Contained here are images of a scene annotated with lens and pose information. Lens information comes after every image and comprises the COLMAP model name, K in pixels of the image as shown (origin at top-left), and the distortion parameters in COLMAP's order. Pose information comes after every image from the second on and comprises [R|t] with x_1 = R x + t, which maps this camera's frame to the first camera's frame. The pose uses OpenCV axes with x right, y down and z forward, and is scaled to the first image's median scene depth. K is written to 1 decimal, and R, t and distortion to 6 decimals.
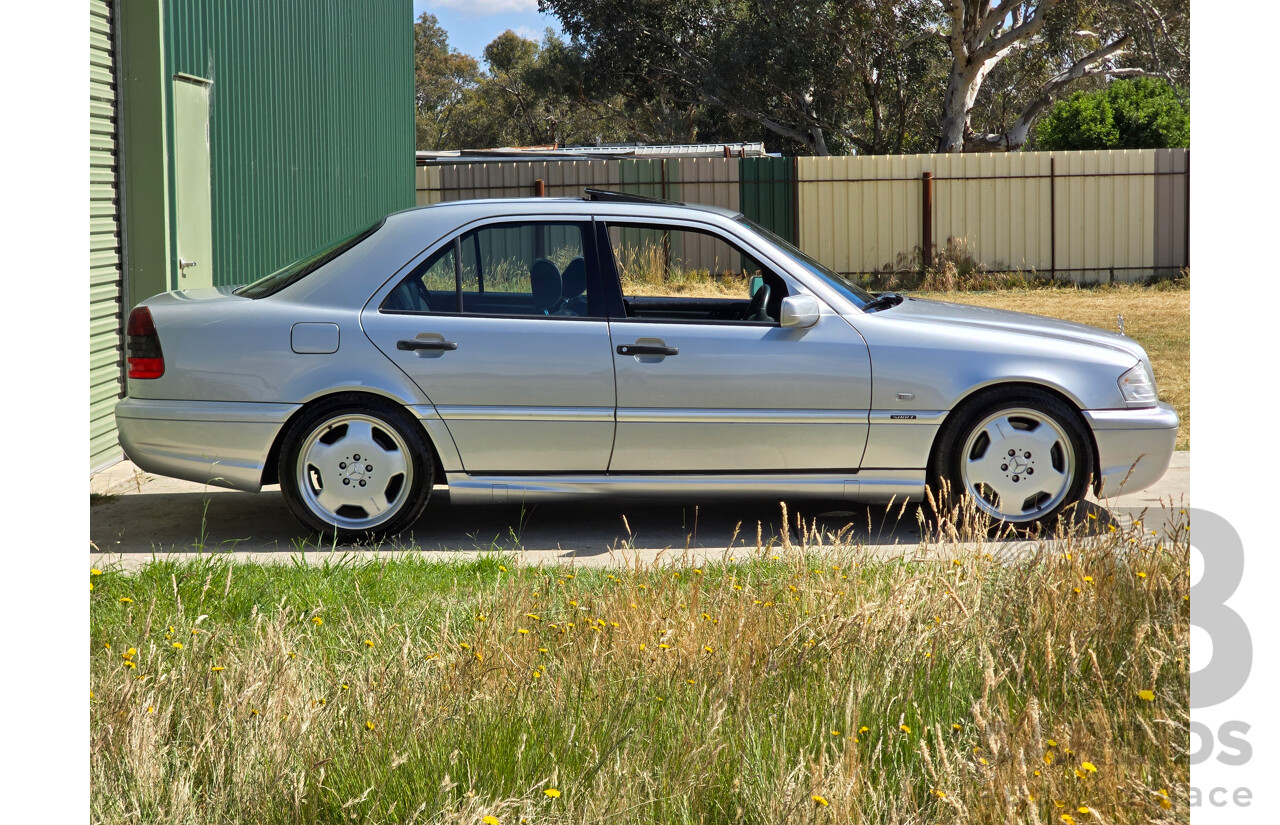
lens RADIAL K [[2045.7, 0, 639.5], [0, 2045.7, 379.1], [0, 0, 1]] dist [-0.257959, 2.383100]
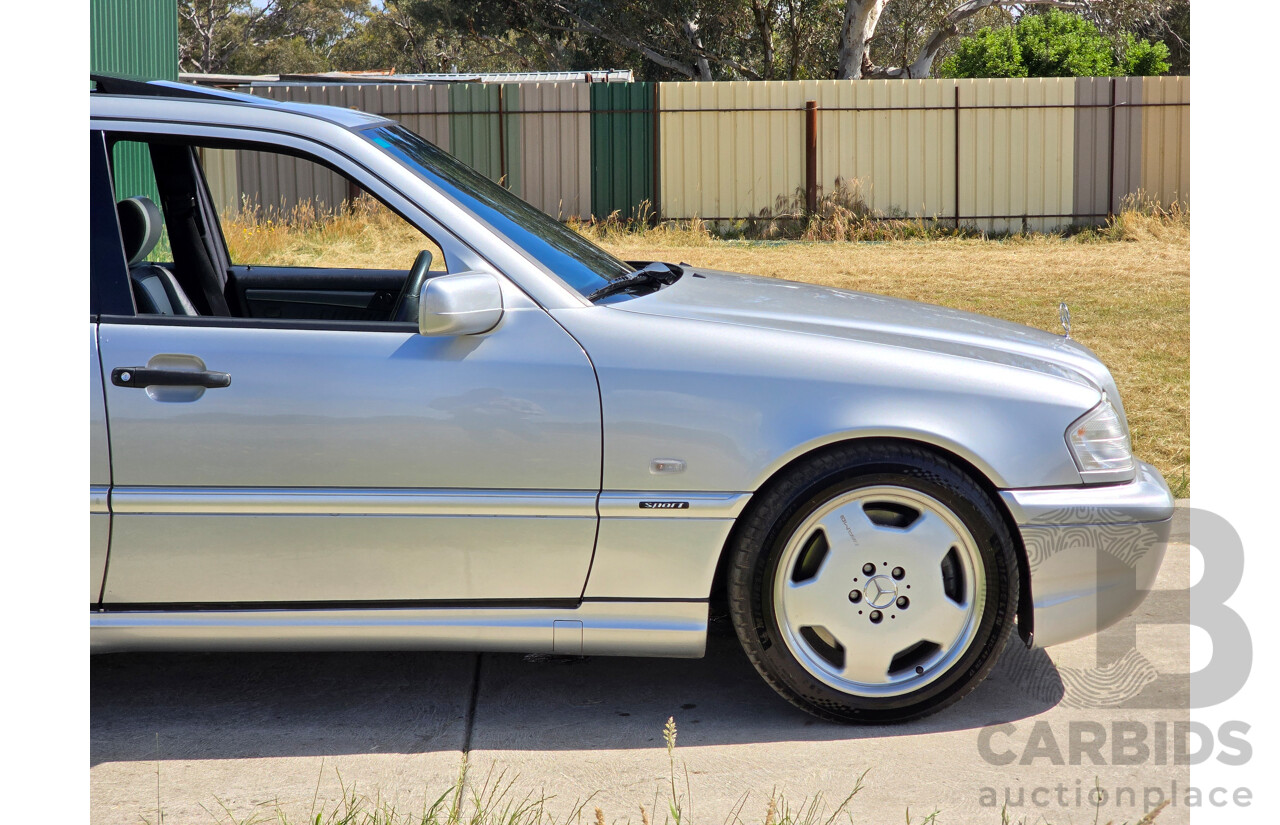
lens RADIAL K [[2045.7, 0, 639.5], [0, 2045.7, 379.1], [0, 0, 1]] dist [-0.257959, 2.383100]
pose [[0.998948, 0.003714, 0.045711, 0.031514], [-0.005003, 0.999592, 0.028106, -0.009159], [-0.045588, -0.028305, 0.998559, 0.150834]]
